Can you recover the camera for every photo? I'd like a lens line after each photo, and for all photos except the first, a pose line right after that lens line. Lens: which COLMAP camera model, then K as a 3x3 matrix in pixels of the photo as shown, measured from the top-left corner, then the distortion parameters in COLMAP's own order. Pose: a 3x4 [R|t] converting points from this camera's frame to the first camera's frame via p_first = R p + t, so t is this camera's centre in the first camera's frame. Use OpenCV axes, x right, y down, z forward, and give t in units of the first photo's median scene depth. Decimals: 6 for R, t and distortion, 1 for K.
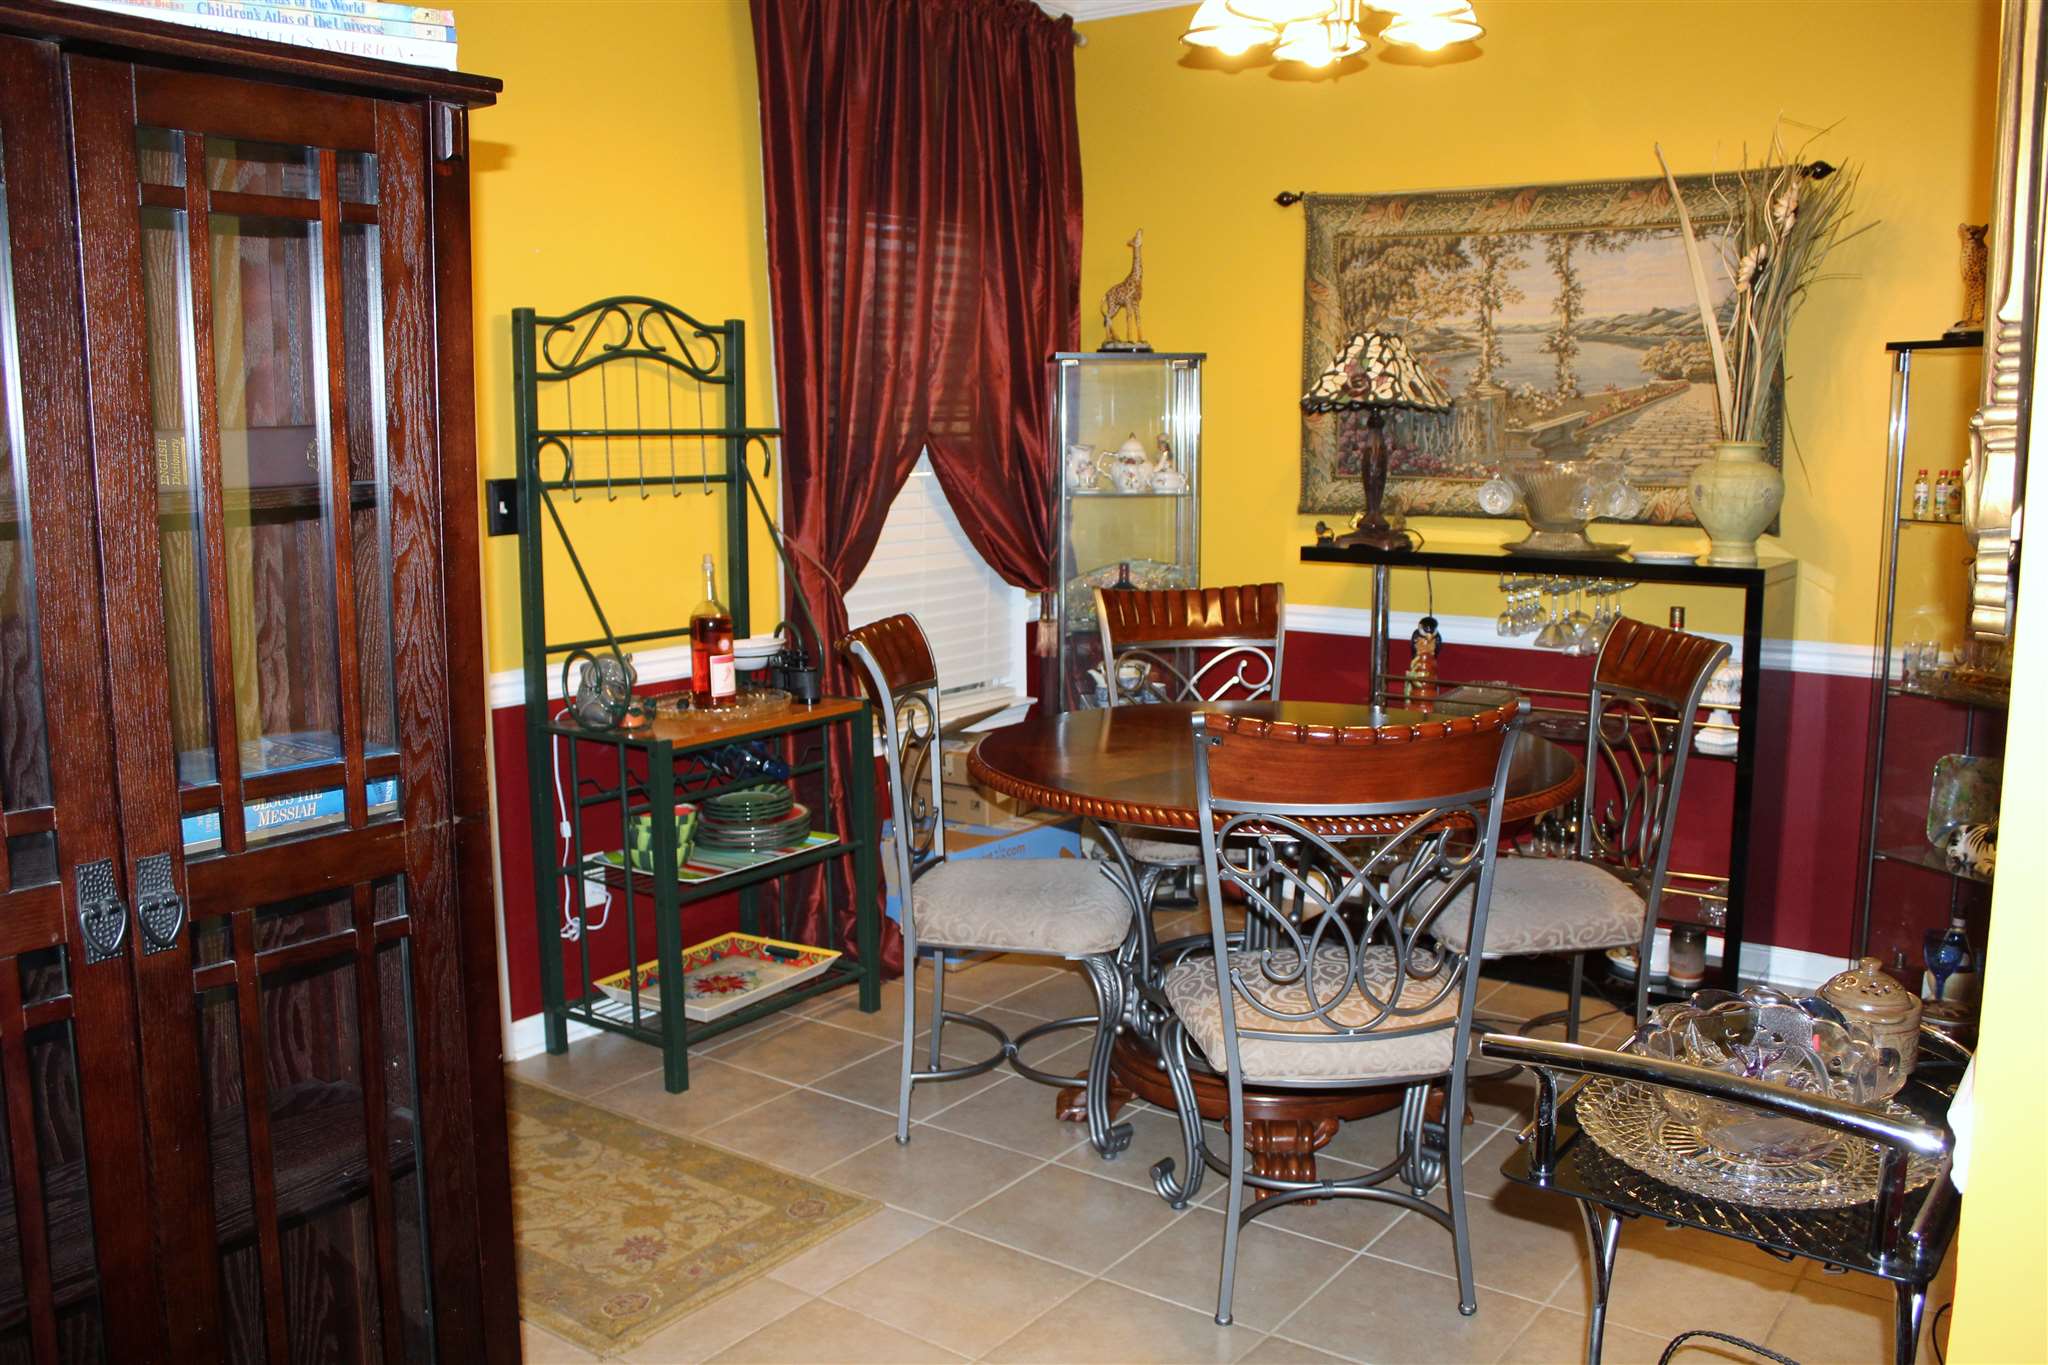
lens RADIAL K [[1727.9, 0, 1026.5], [0, 1727.9, 686.5], [0, 0, 1]] dist [-0.133262, 0.000766]
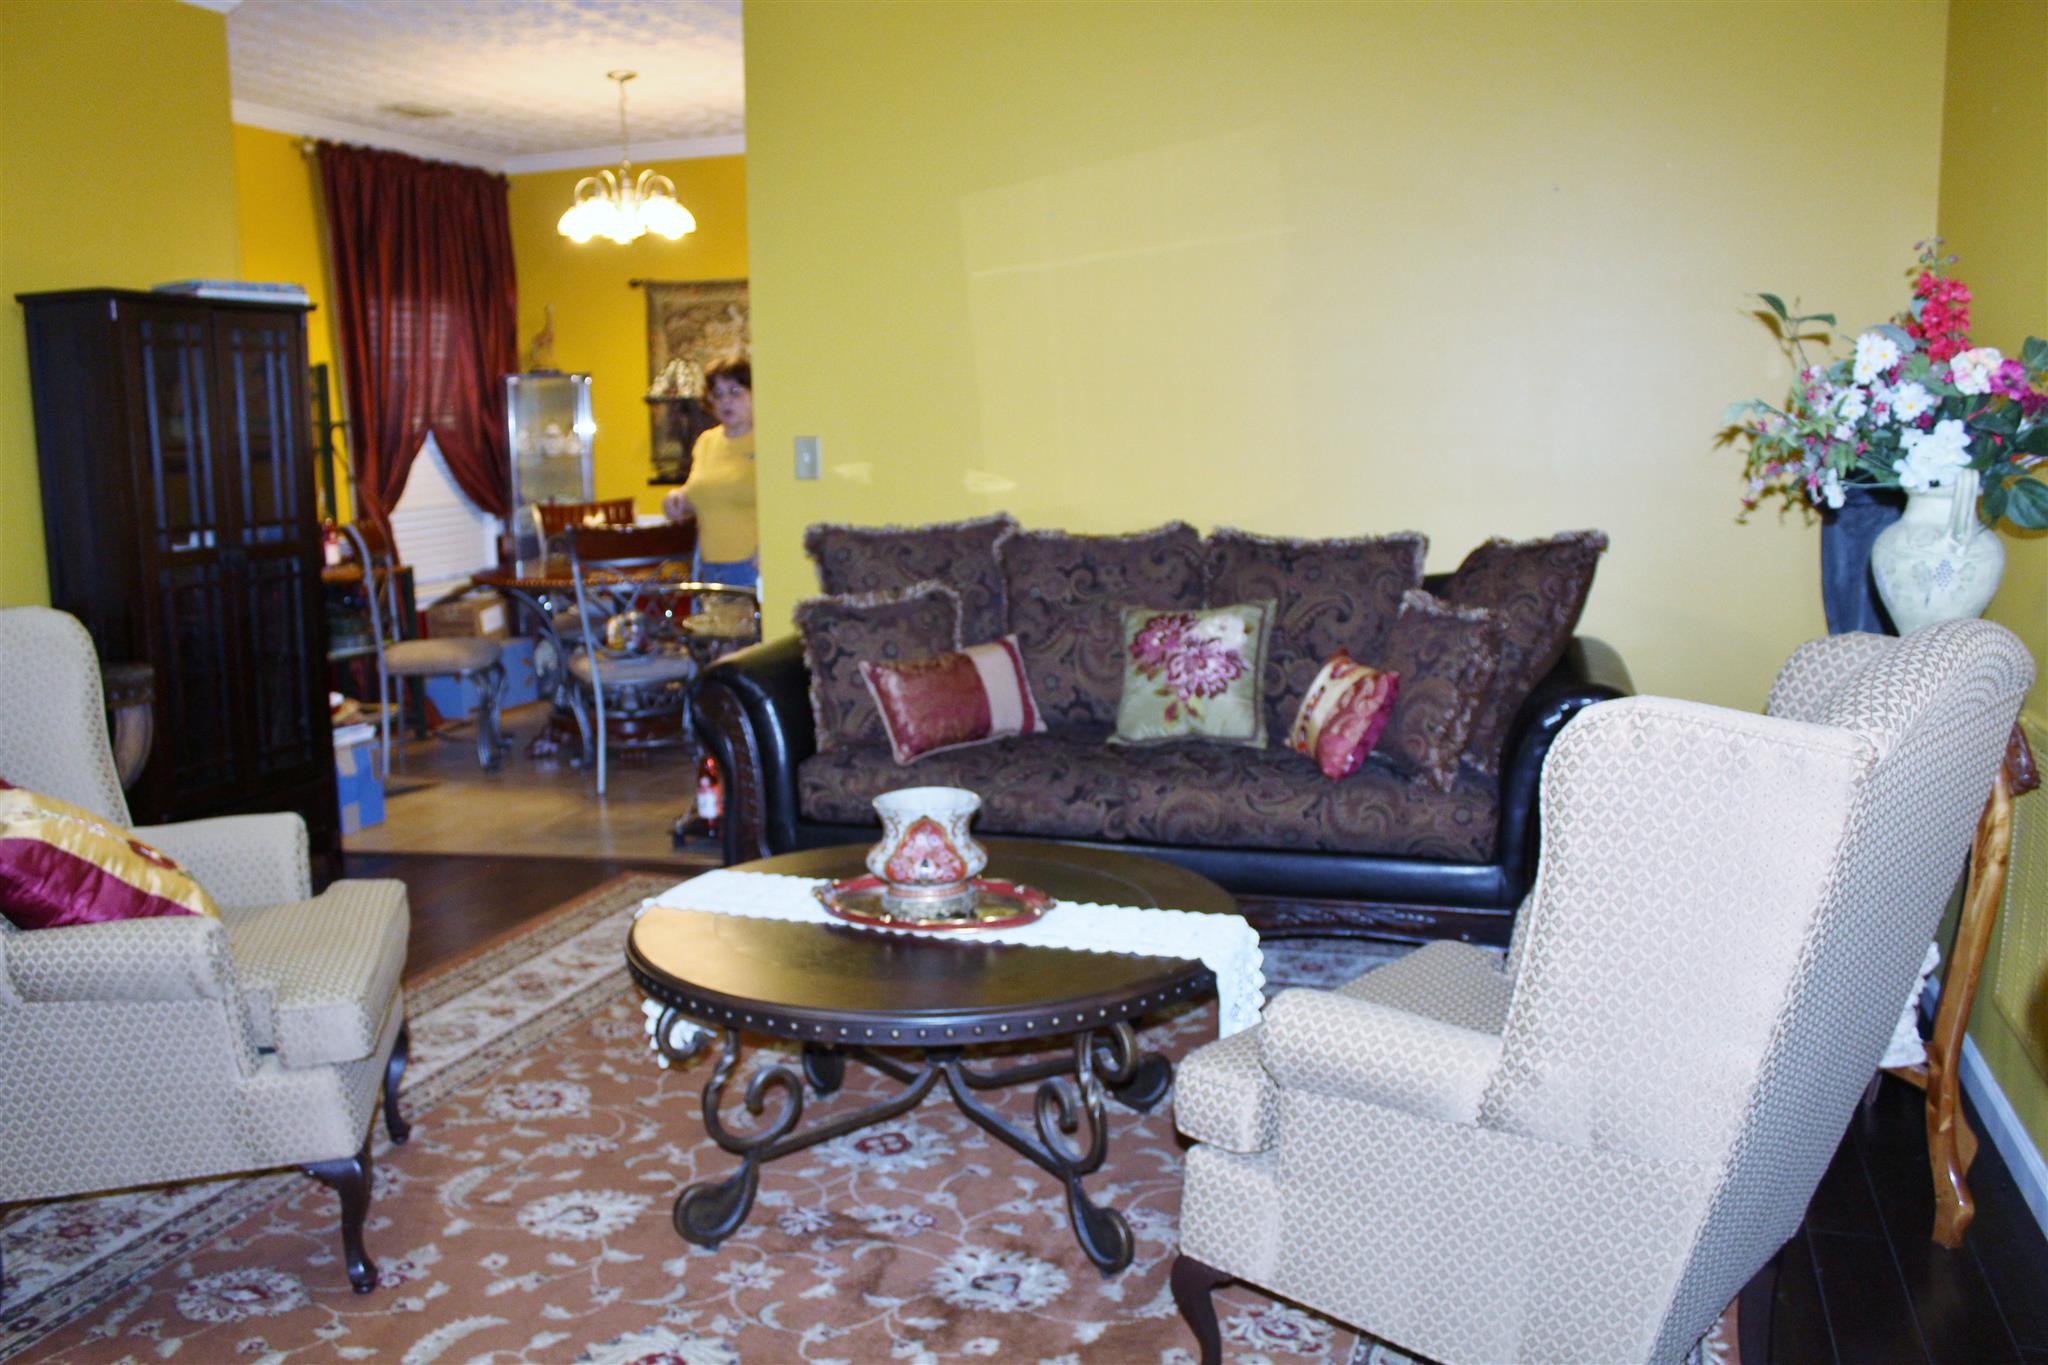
lens RADIAL K [[1727.9, 0, 1022.2], [0, 1727.9, 679.5], [0, 0, 1]] dist [-0.133262, 0.000766]
pose [[0.953071, -0.061912, 0.296350, -0.013093], [0.061402, 0.998052, 0.011035, 0.132496], [-0.296456, 0.007679, 0.955016, -0.826101]]
